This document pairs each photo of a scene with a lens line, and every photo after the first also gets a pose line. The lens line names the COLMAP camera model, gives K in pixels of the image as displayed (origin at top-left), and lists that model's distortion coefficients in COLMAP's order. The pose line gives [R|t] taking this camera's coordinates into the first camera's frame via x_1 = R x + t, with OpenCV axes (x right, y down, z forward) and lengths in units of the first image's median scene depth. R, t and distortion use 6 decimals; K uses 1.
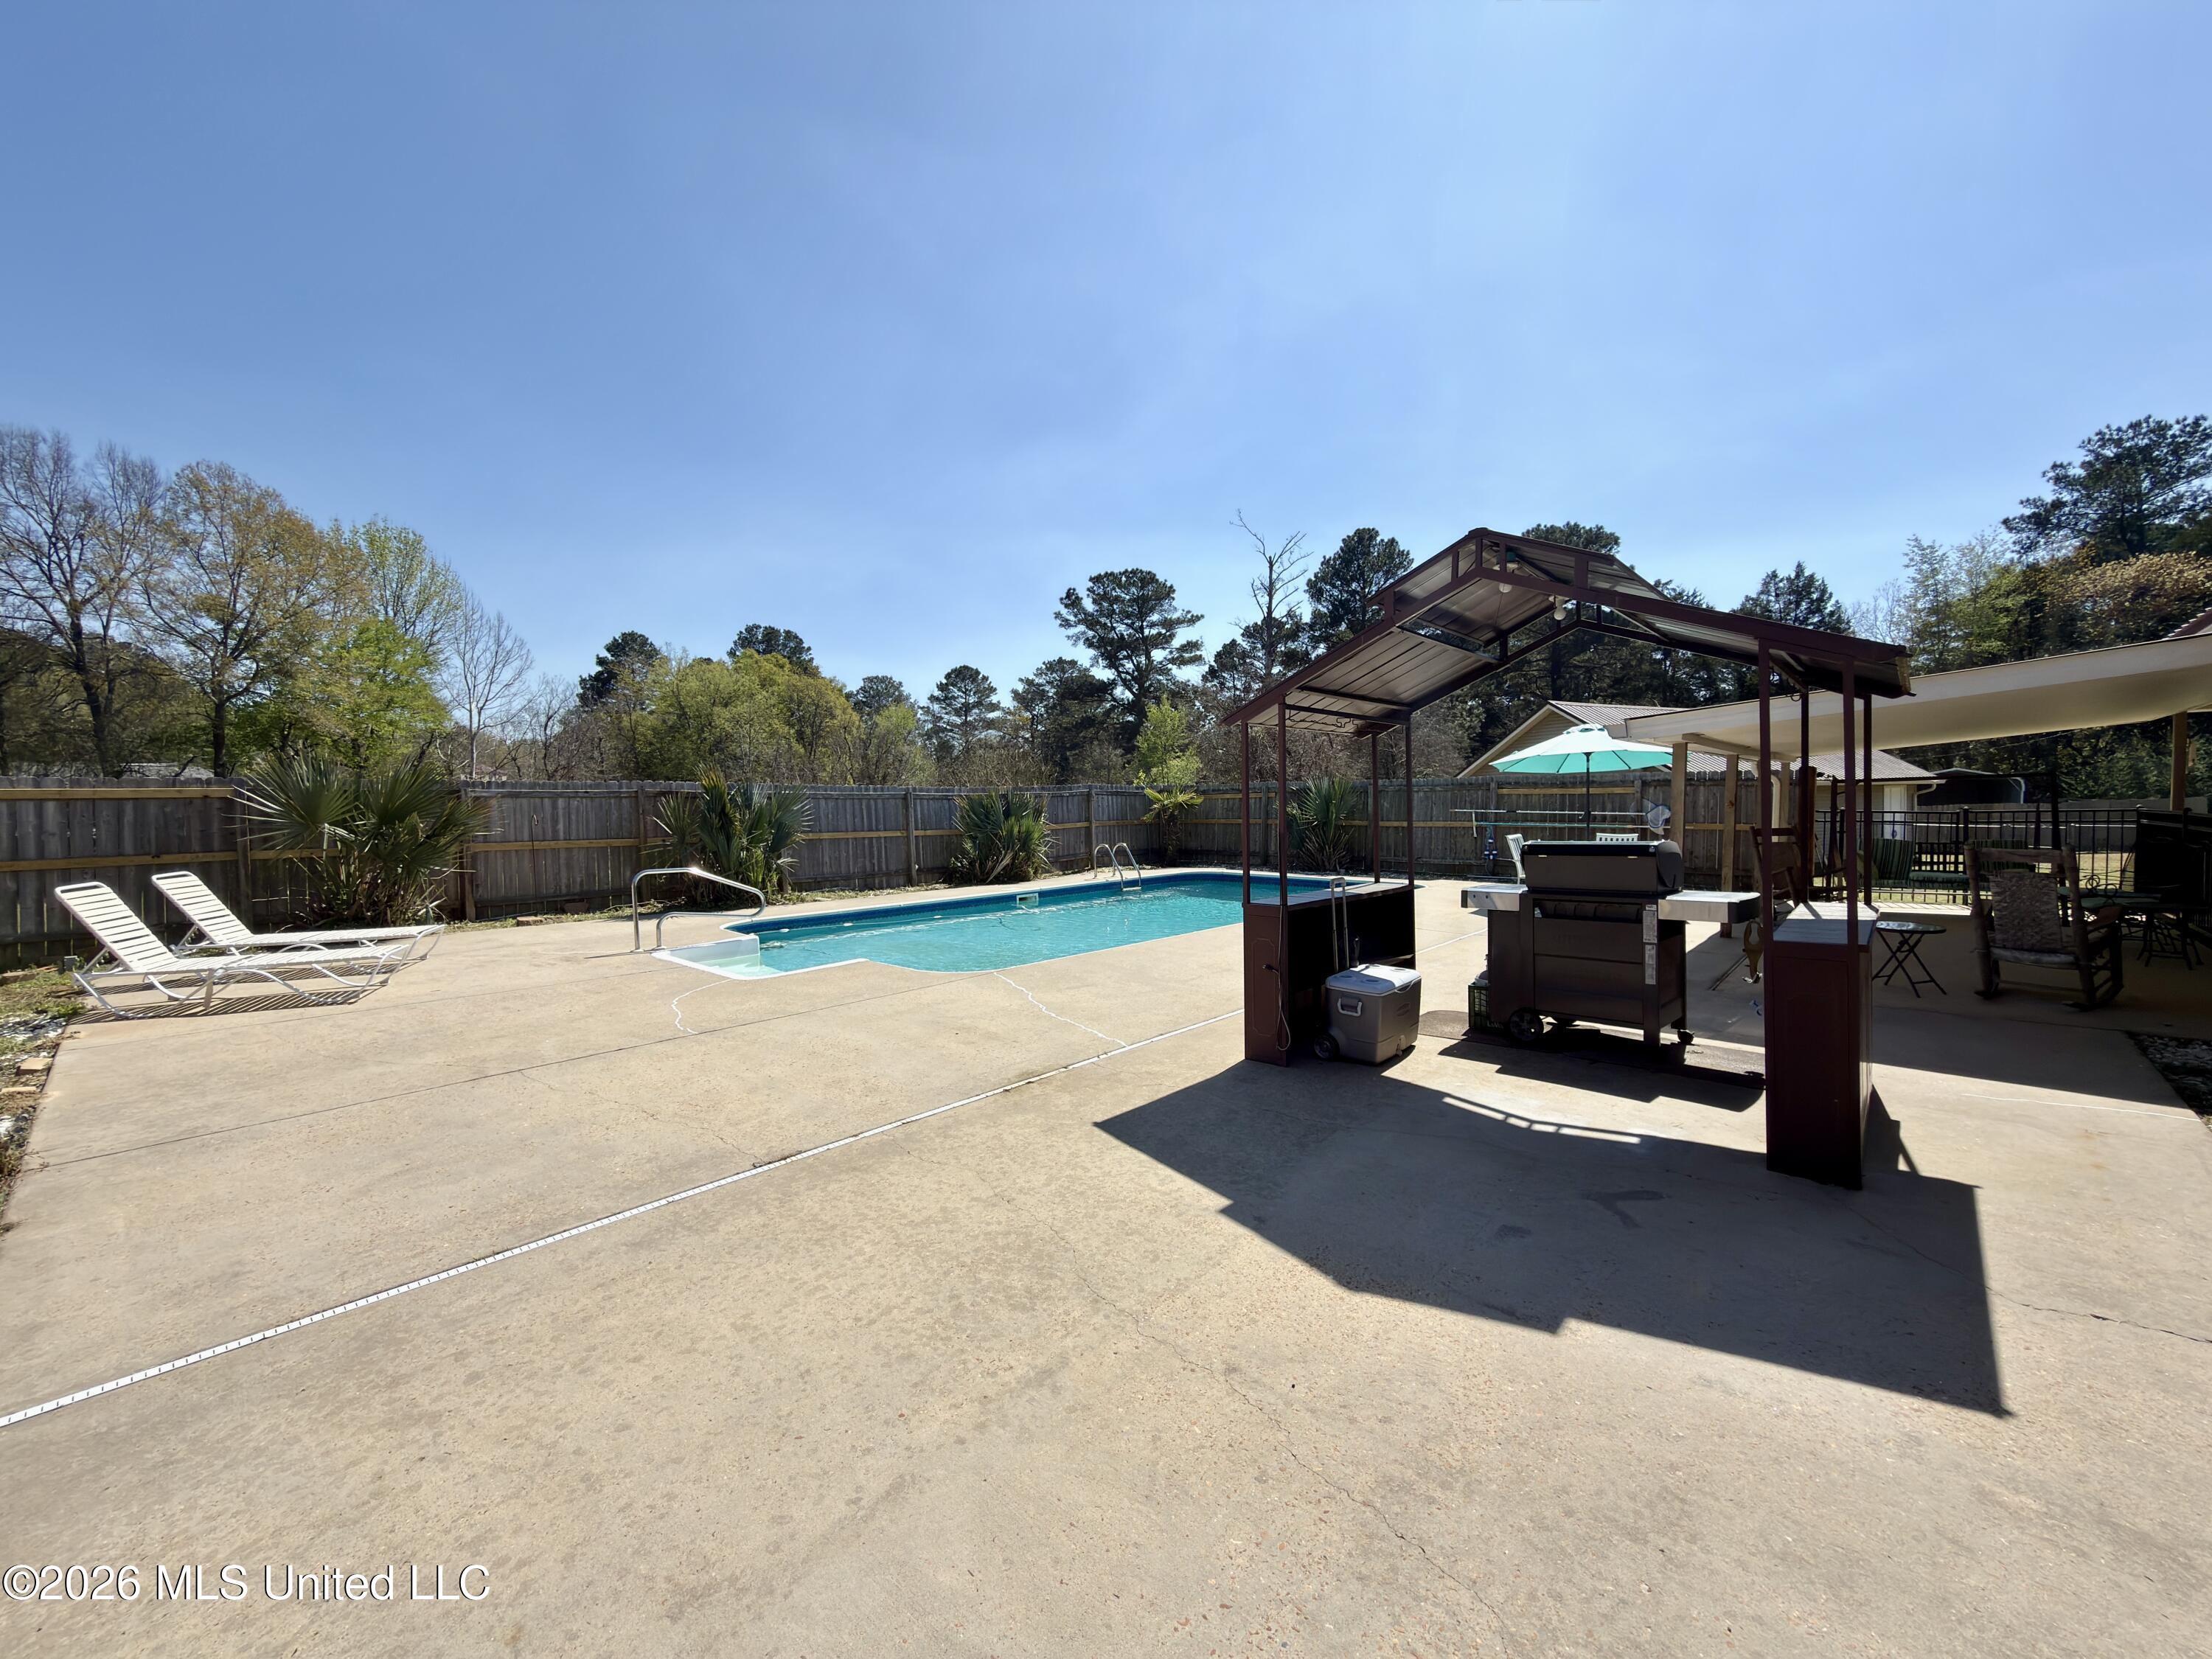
lens RADIAL K [[887.6, 0, 1108.2], [0, 887.6, 832.3], [0, 0, 1]] dist [0.001599, 0.000085]
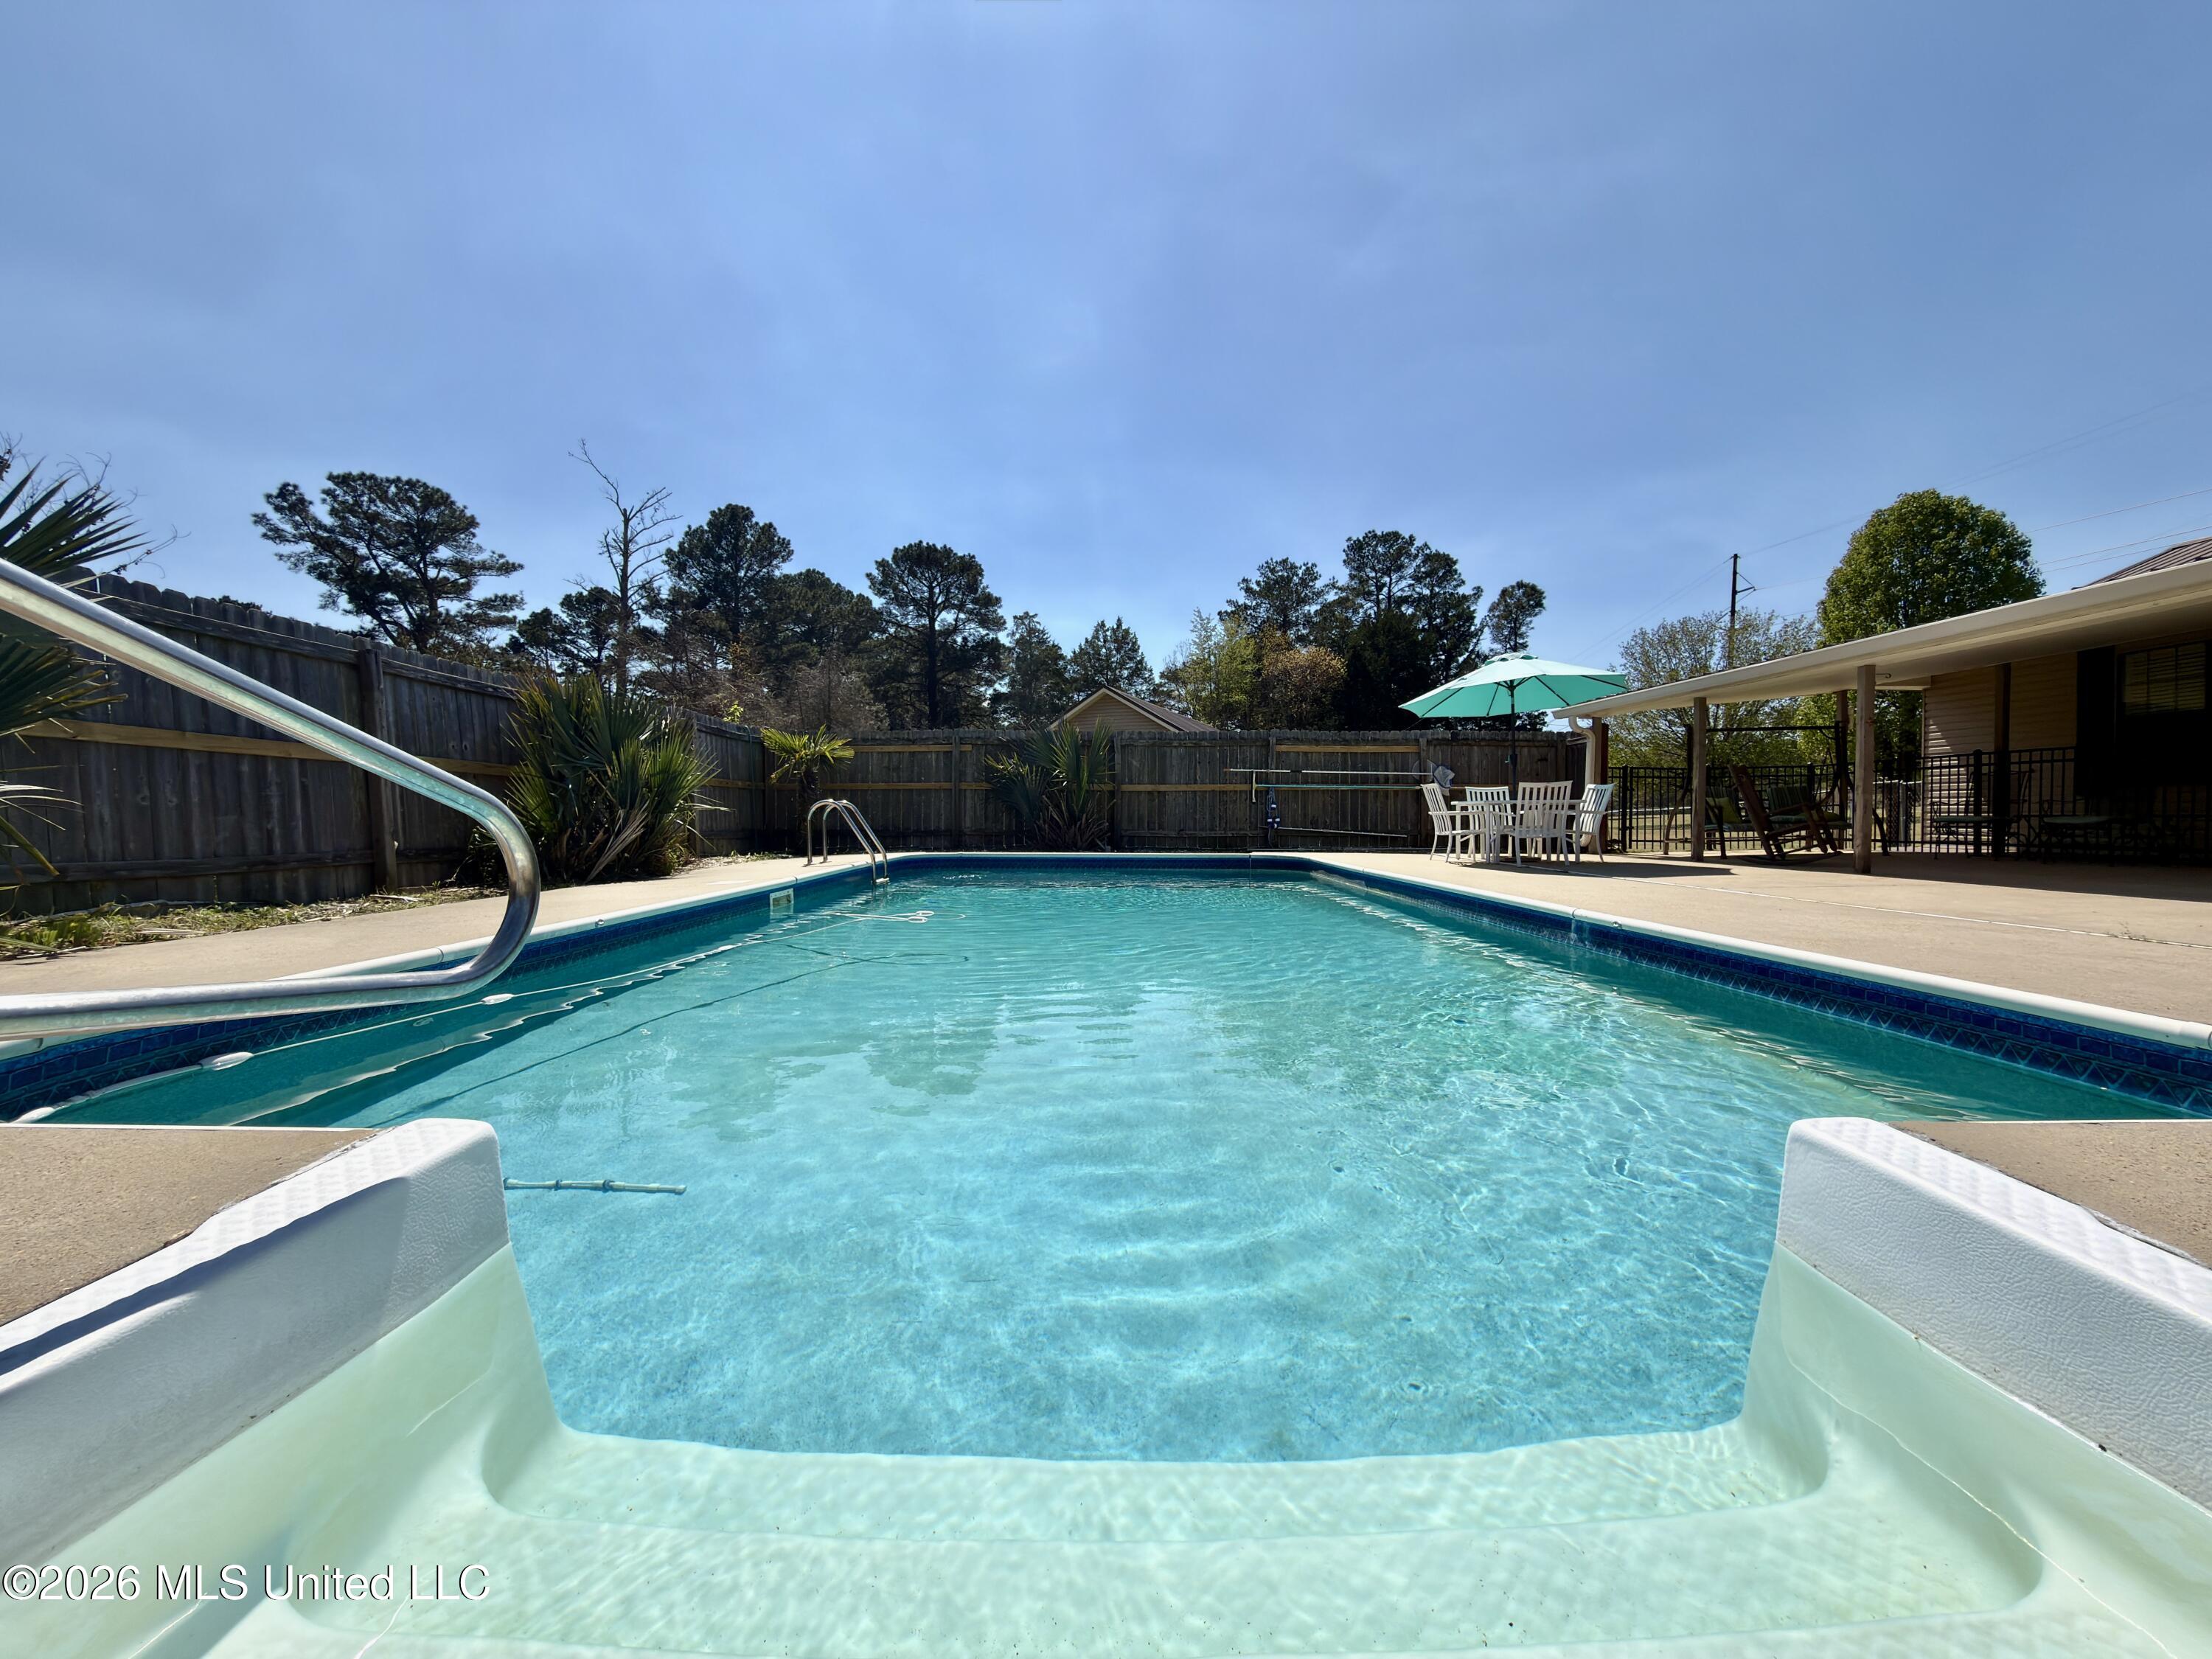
lens RADIAL K [[887.6, 0, 1108.2], [0, 887.6, 832.3], [0, 0, 1]] dist [0.001599, 0.000085]
pose [[0.729251, -0.000827, 0.684246, -0.051488], [0.017242, 0.999704, -0.017167, 0.009271], [-0.684029, 0.024317, 0.729050, 0.100766]]
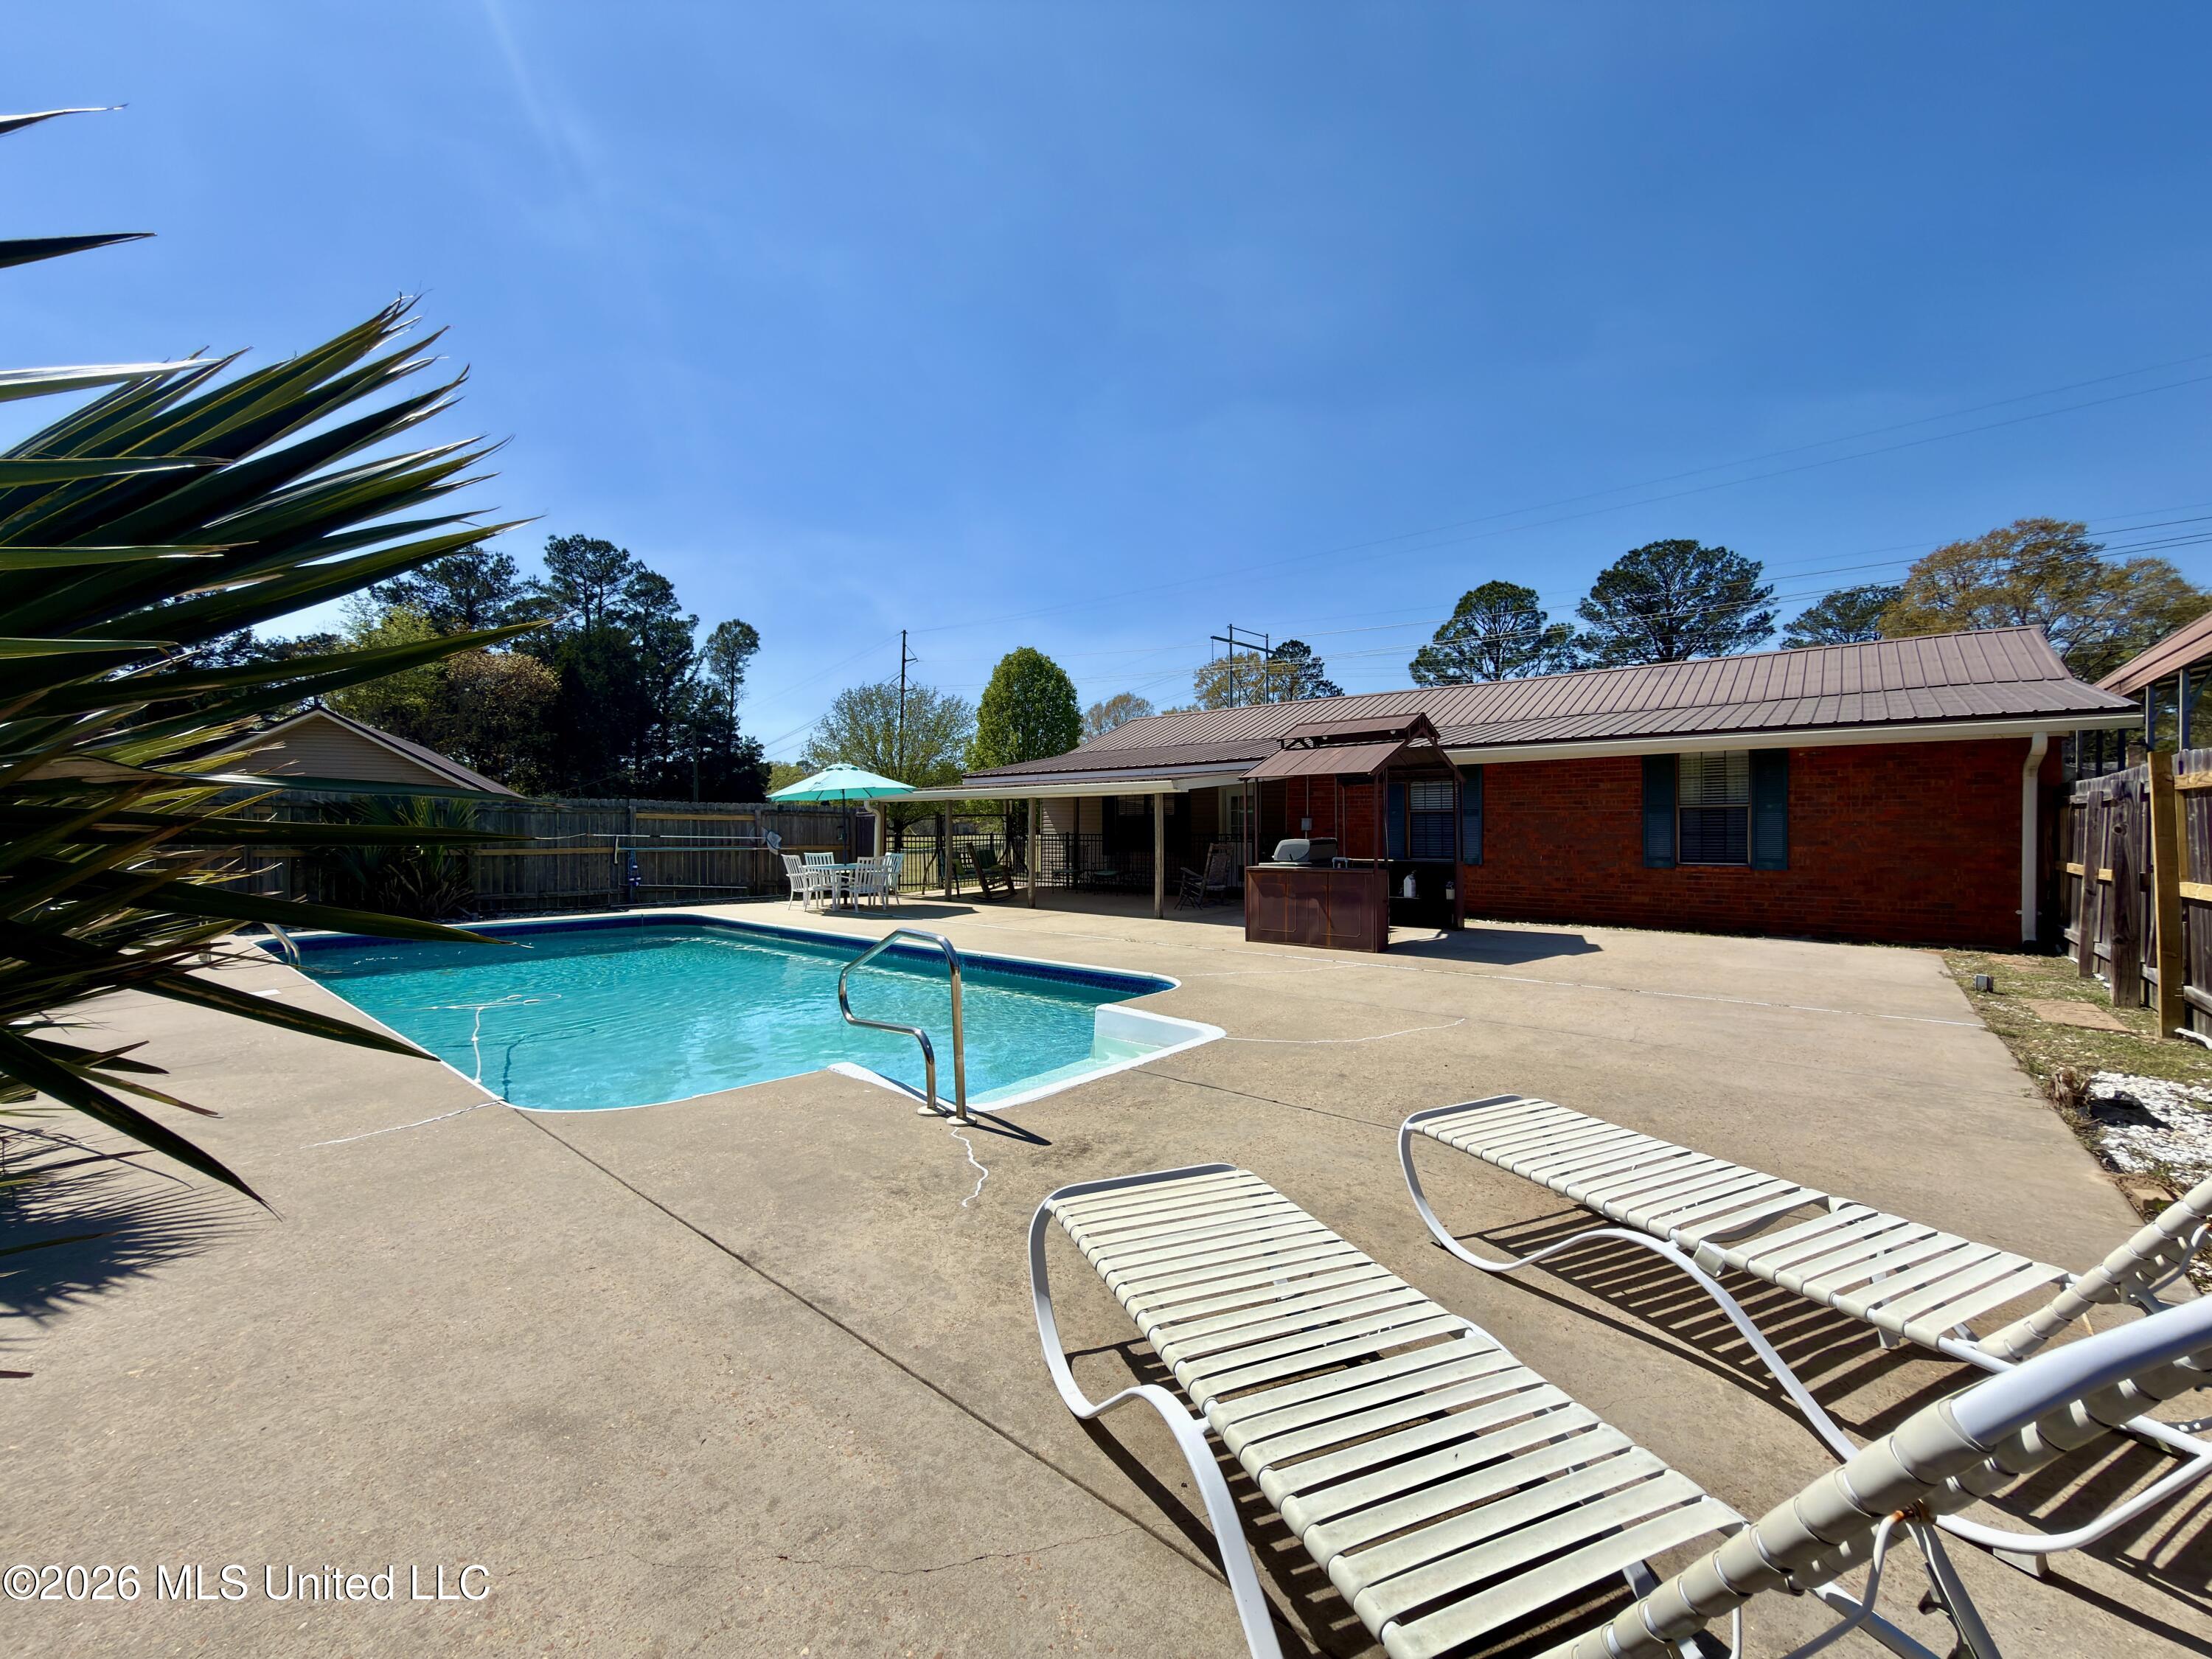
lens RADIAL K [[887.6, 0, 1108.2], [0, 887.6, 832.3], [0, 0, 1]] dist [0.001599, 0.000085]
pose [[-0.034521, 0.011642, 0.999336, -0.110270], [0.035039, 0.999332, -0.010431, 0.000025], [-0.998790, 0.034656, -0.034906, 0.105623]]
